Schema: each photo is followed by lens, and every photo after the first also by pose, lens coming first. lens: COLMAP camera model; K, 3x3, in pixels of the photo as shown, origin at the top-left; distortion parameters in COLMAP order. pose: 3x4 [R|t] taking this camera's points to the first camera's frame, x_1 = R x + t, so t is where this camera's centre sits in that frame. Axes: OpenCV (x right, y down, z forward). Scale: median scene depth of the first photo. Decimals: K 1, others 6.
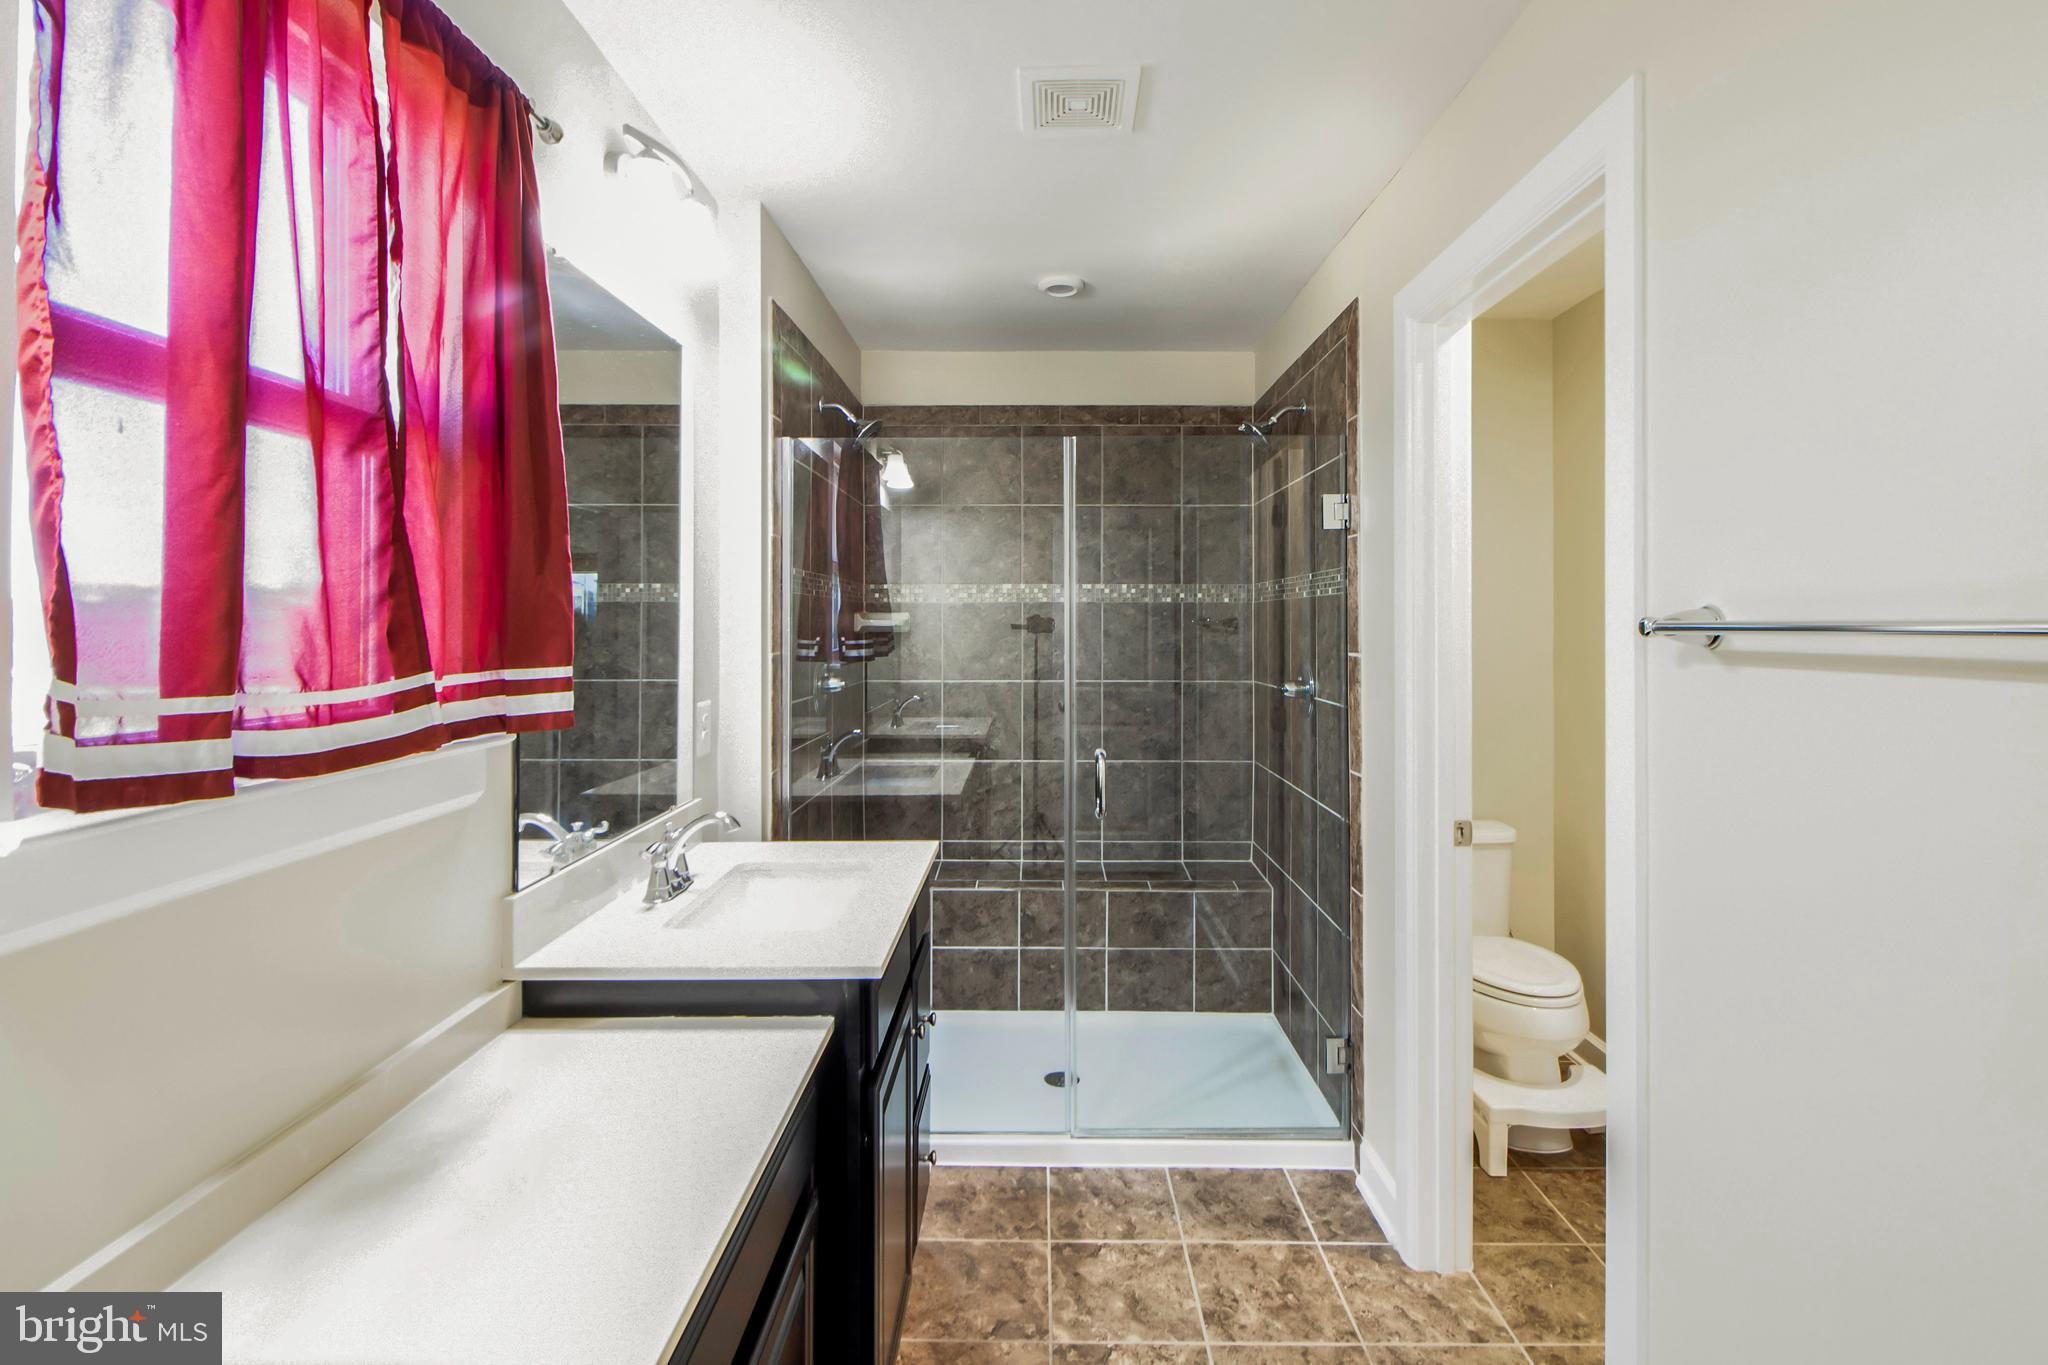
lens RADIAL K [[945.8, 0, 1039.6], [0, 945.8, 629.0], [0, 0, 1]] dist [0.021851, -0.016852]
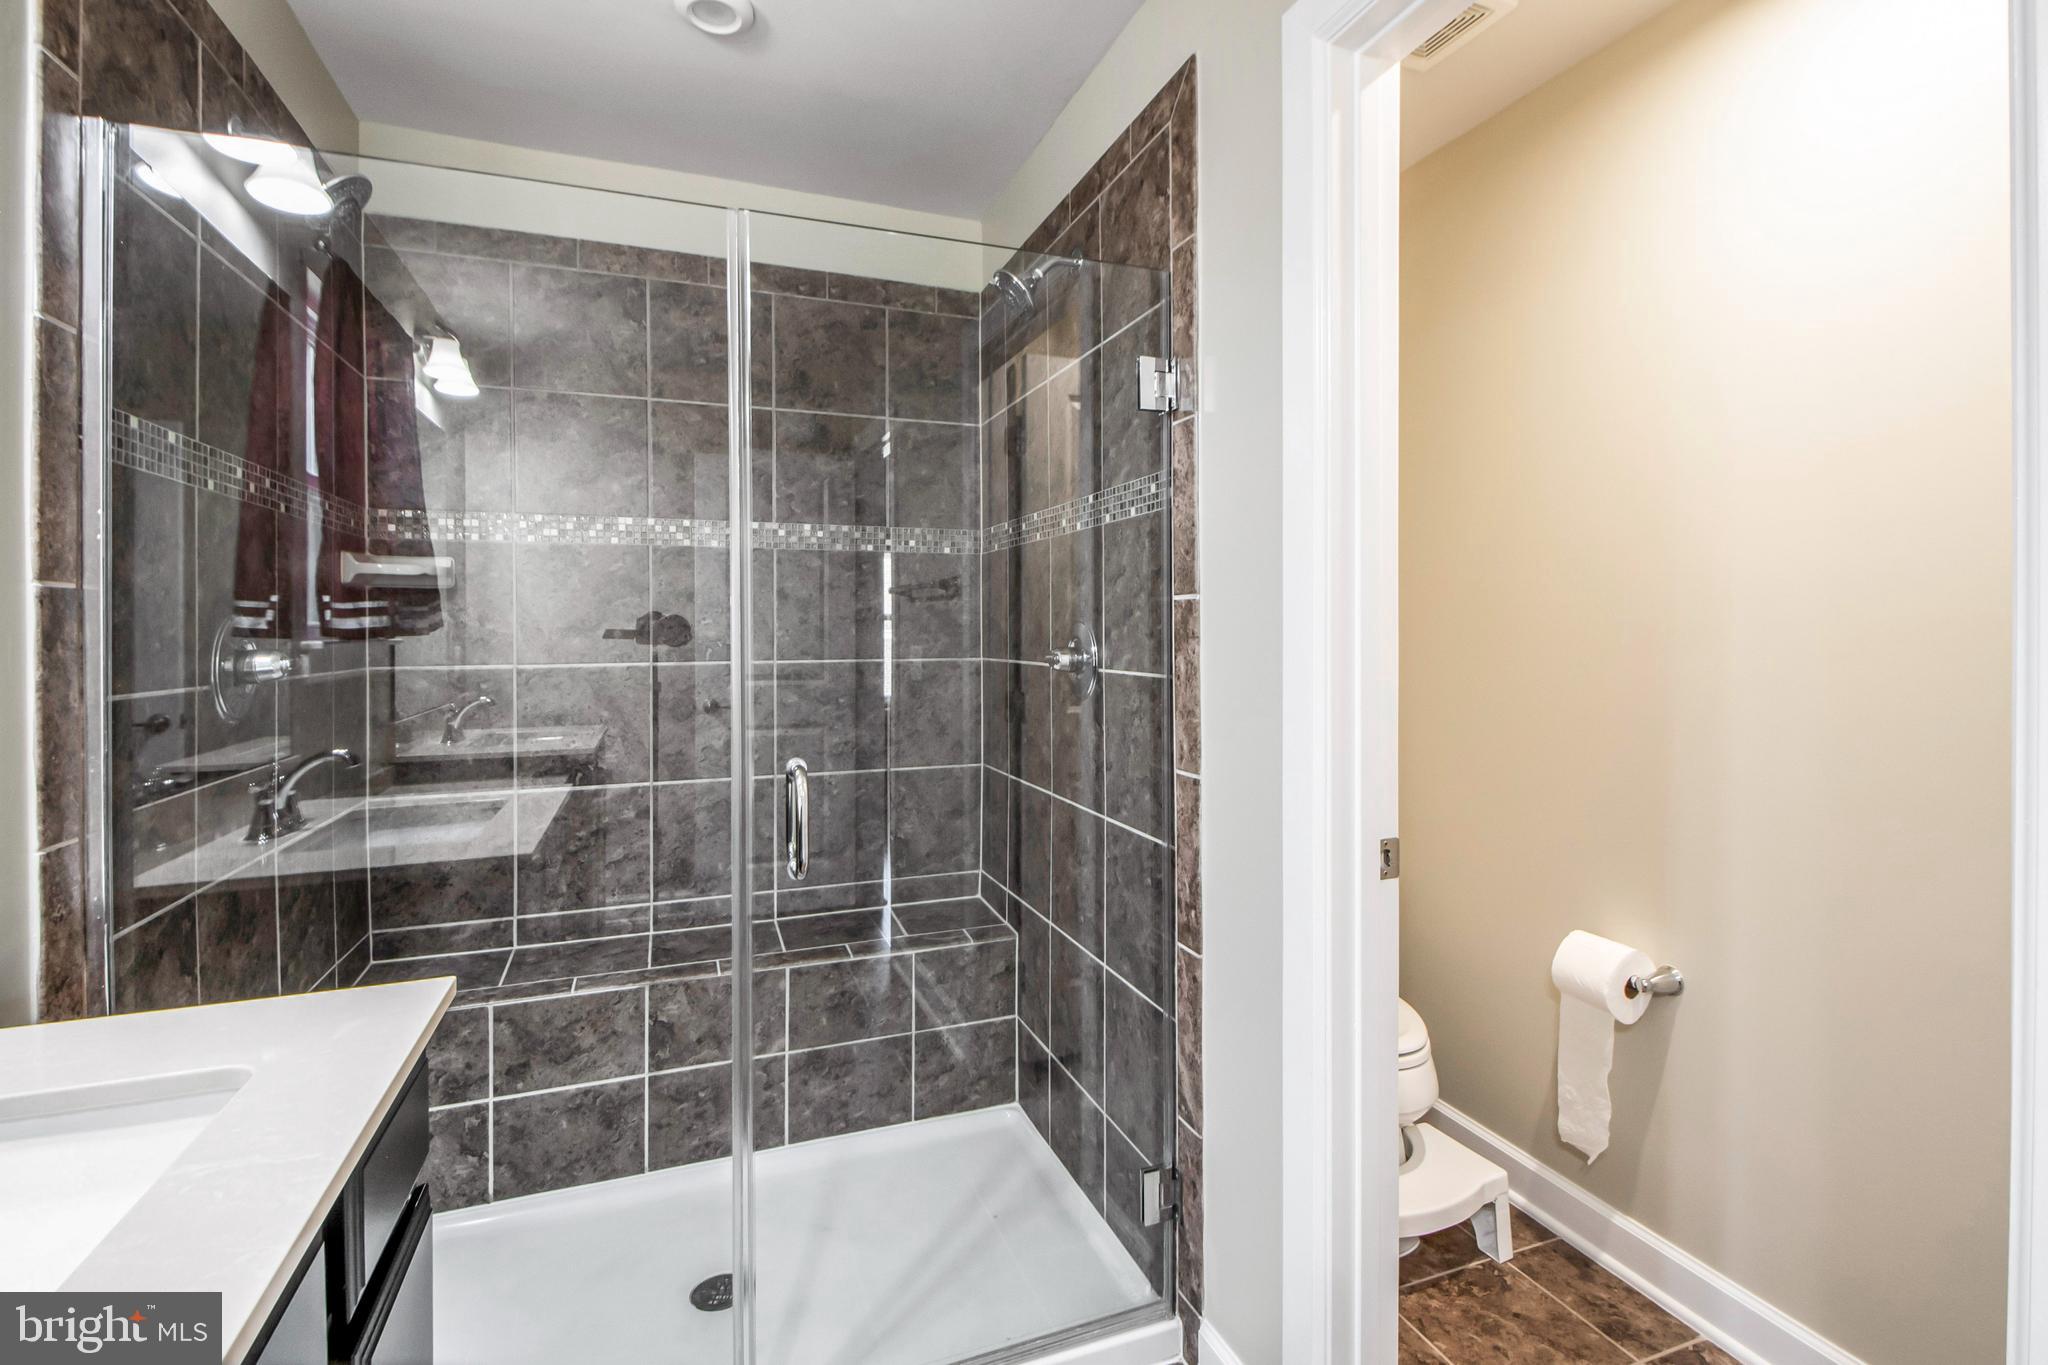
lens RADIAL K [[945.8, 0, 1039.6], [0, 945.8, 629.0], [0, 0, 1]] dist [0.021851, -0.016852]
pose [[0.932479, -0.004507, 0.361197, -0.004758], [0.006027, 0.999977, -0.003081, 0.036493], [-0.361175, 0.005050, 0.932484, 0.296246]]
